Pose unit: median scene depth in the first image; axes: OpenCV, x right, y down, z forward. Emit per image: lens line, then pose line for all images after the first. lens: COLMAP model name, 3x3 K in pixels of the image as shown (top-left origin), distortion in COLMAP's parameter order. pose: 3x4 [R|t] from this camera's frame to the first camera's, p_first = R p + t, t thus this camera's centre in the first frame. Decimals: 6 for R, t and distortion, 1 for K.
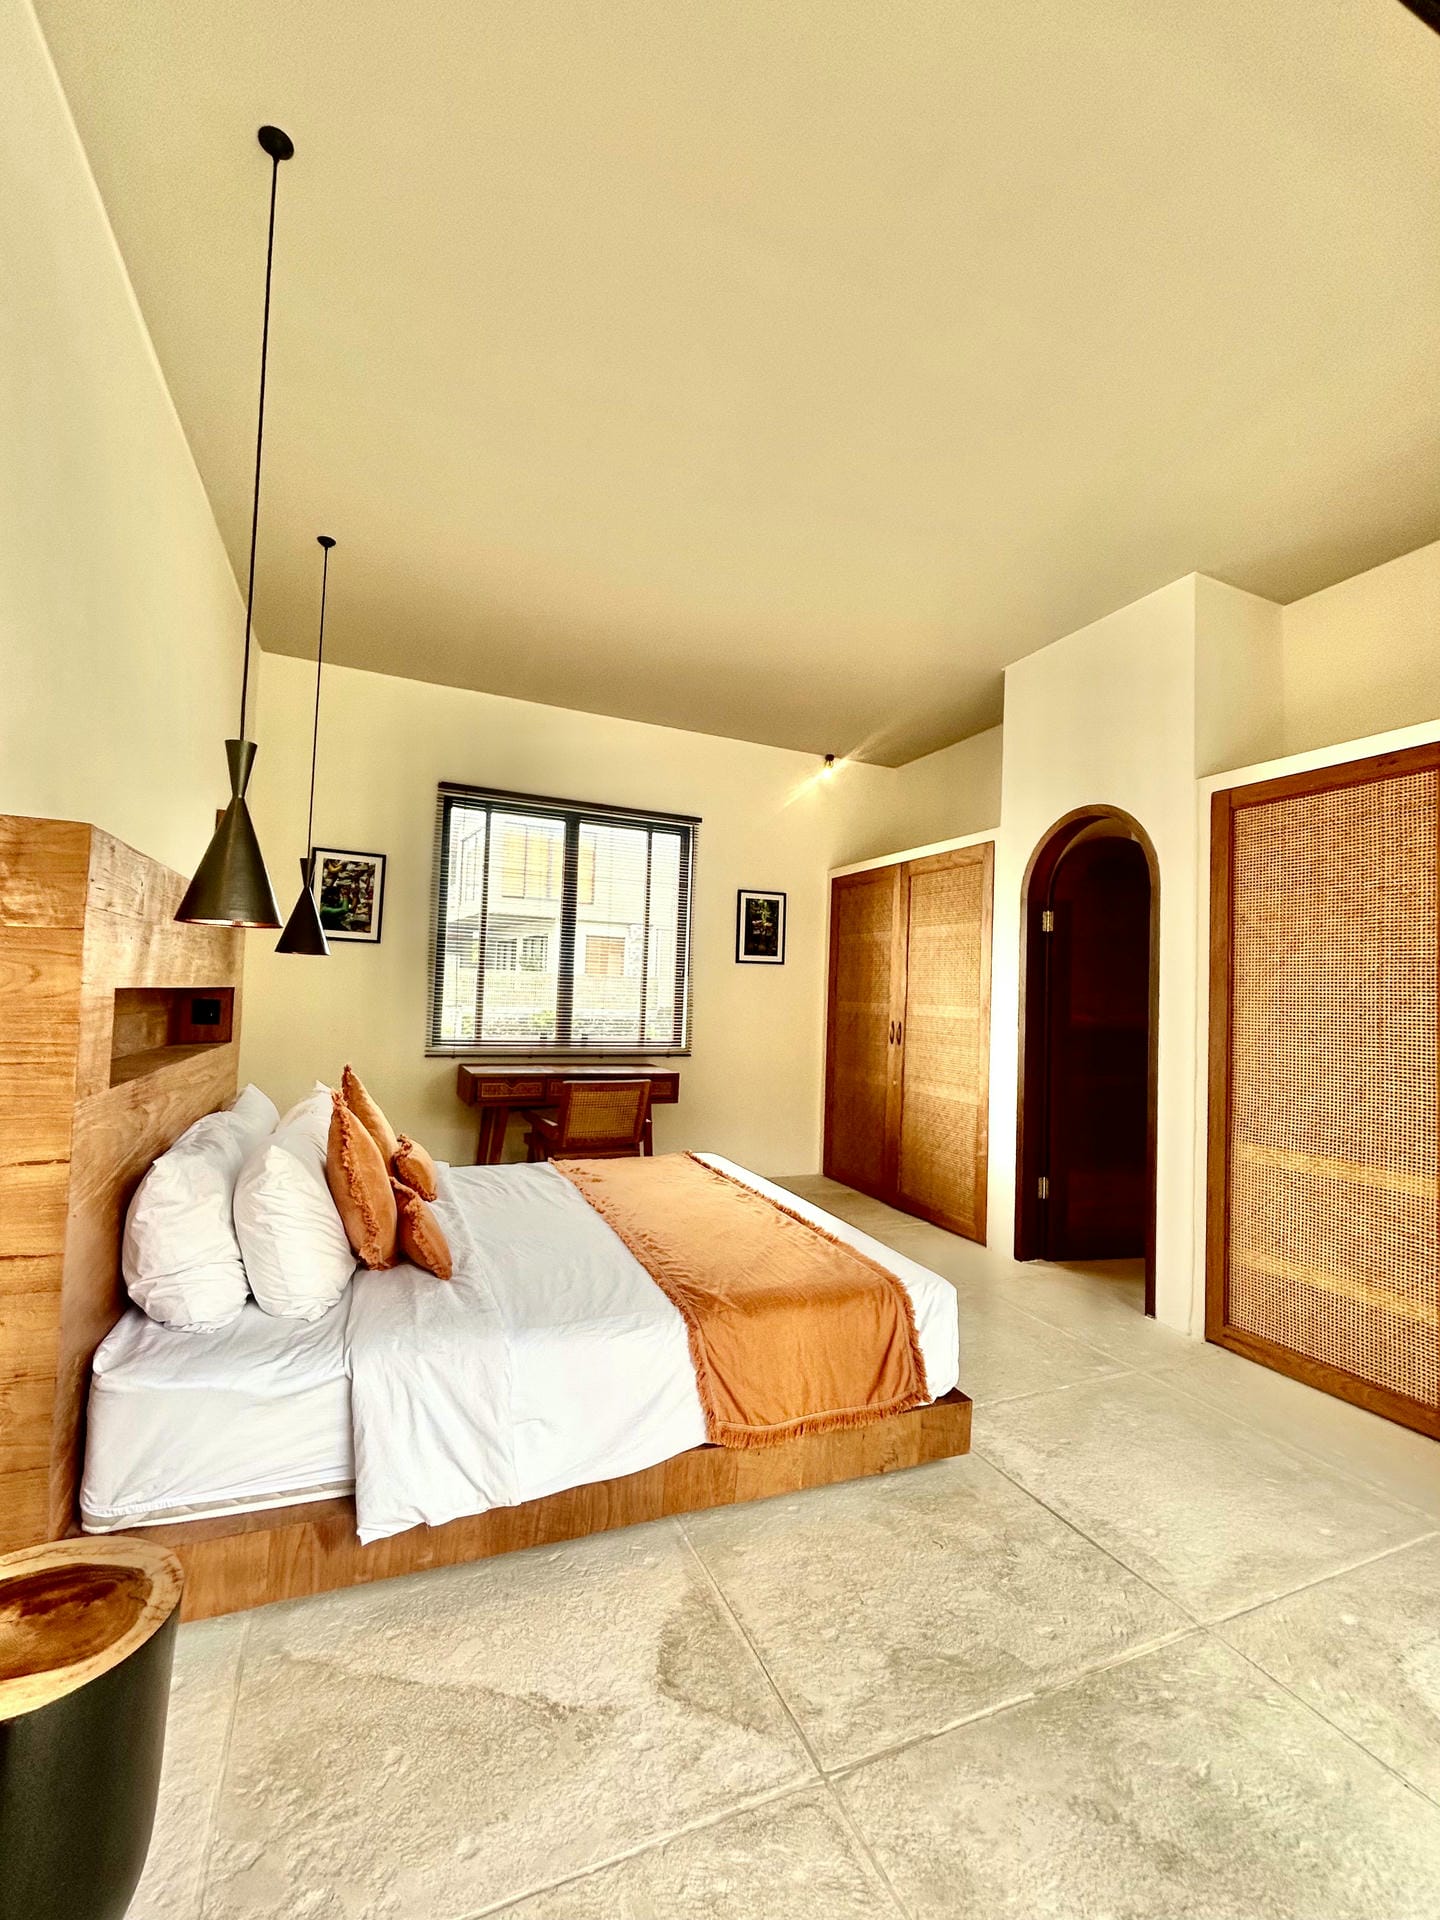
lens RADIAL K [[799.2, 0, 717.4], [0, 799.2, 958.3], [0, 0, 1]] dist [-0.001252, 0.000584]
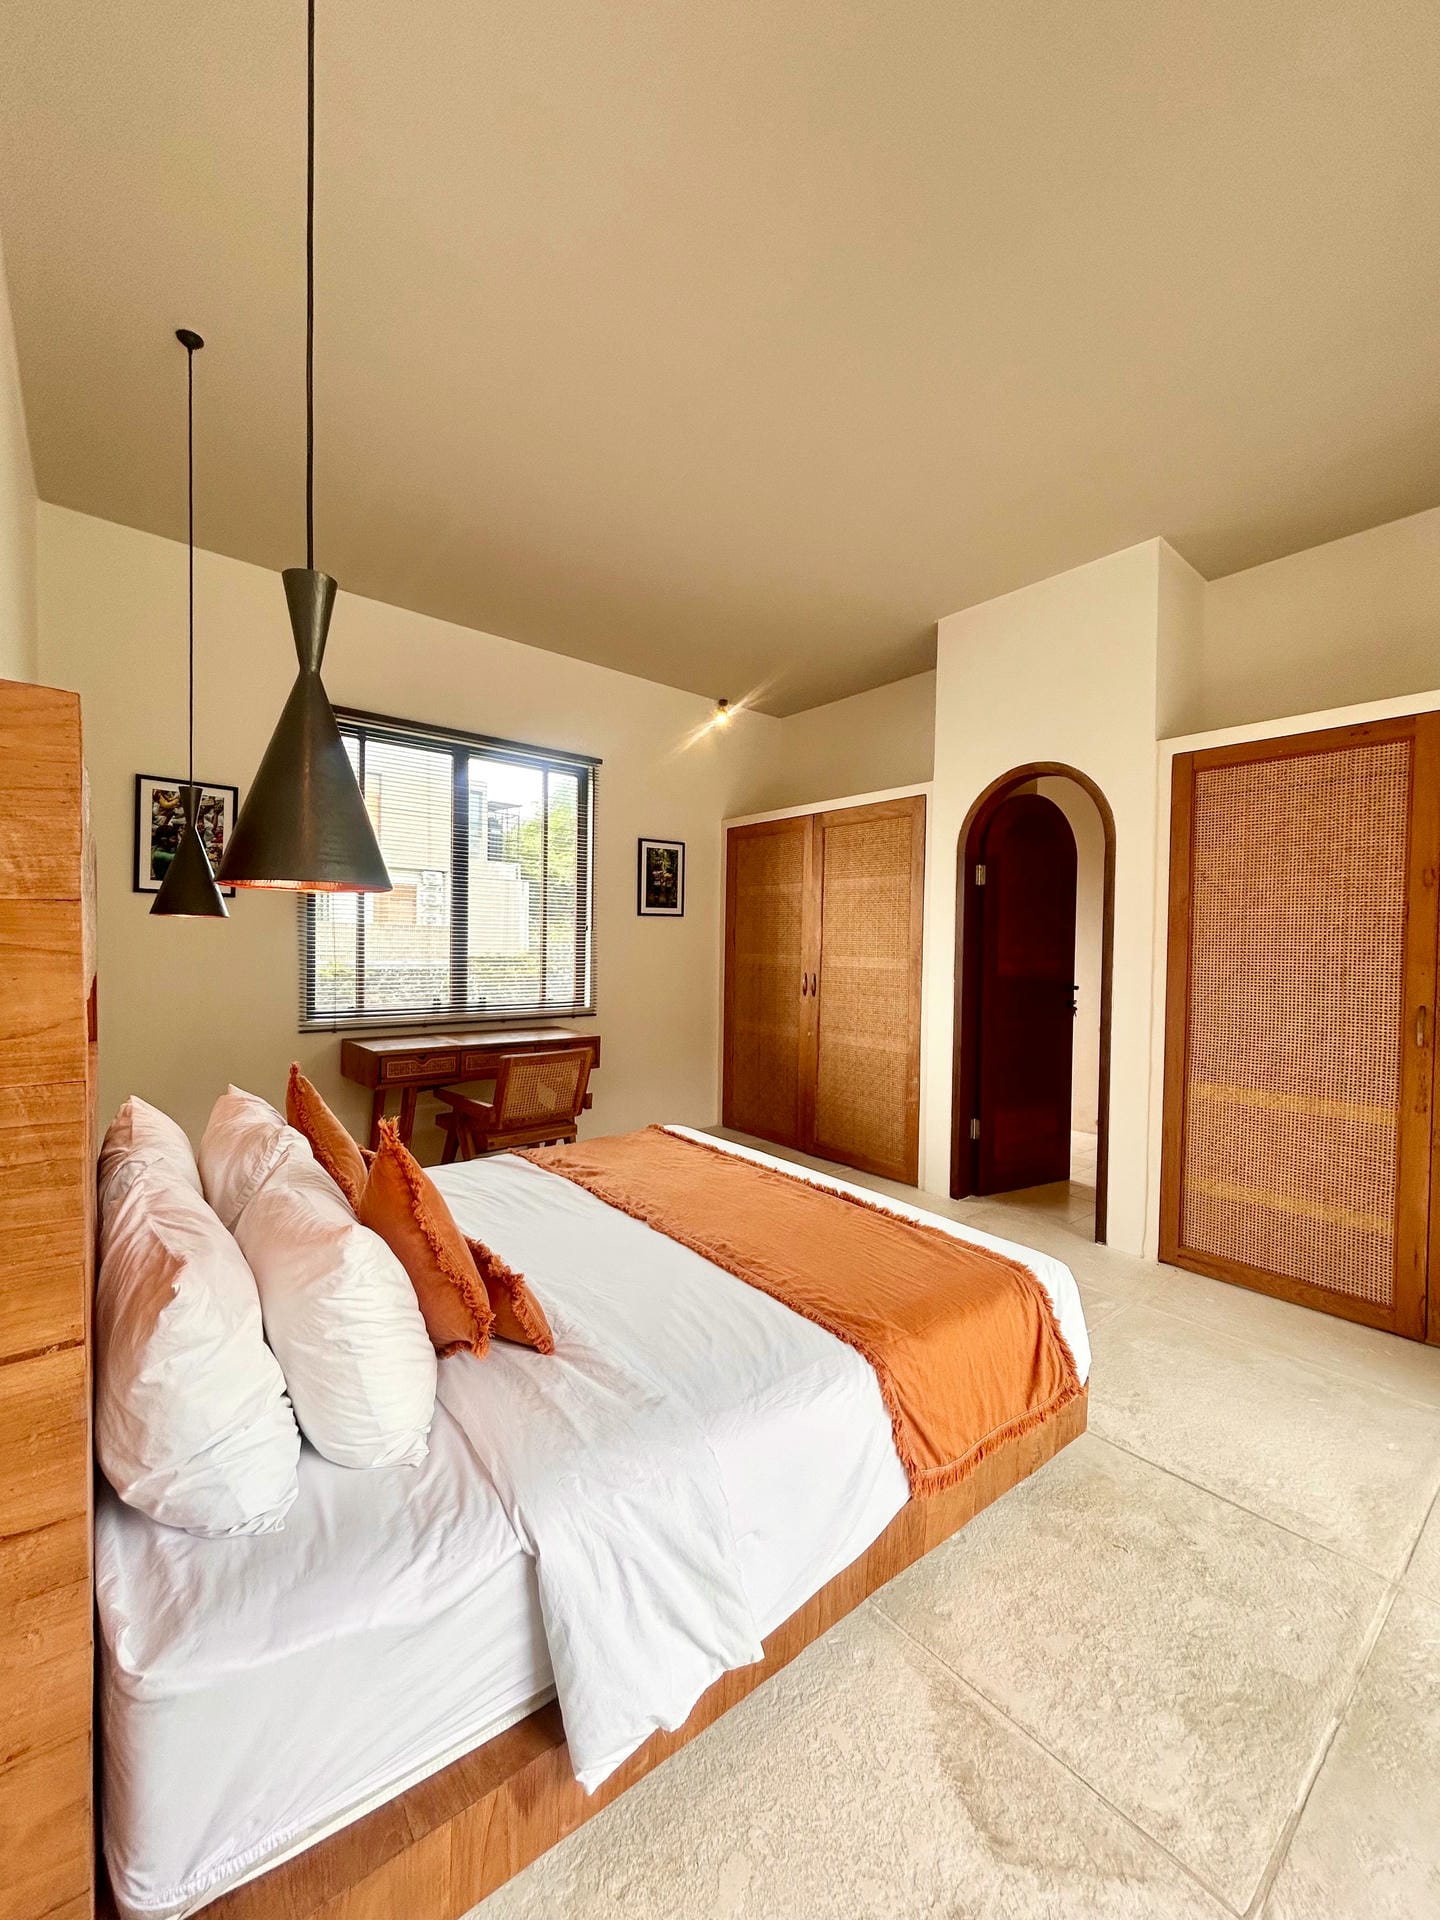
lens RADIAL K [[760.2, 0, 719.9], [0, 760.2, 956.1], [0, 0, 1]] dist [0.003315, -0.001320]
pose [[0.962417, -0.024047, 0.270508, -0.272919], [0.005560, 0.997608, 0.068902, -0.016854], [-0.271518, -0.064808, 0.960249, 0.212100]]
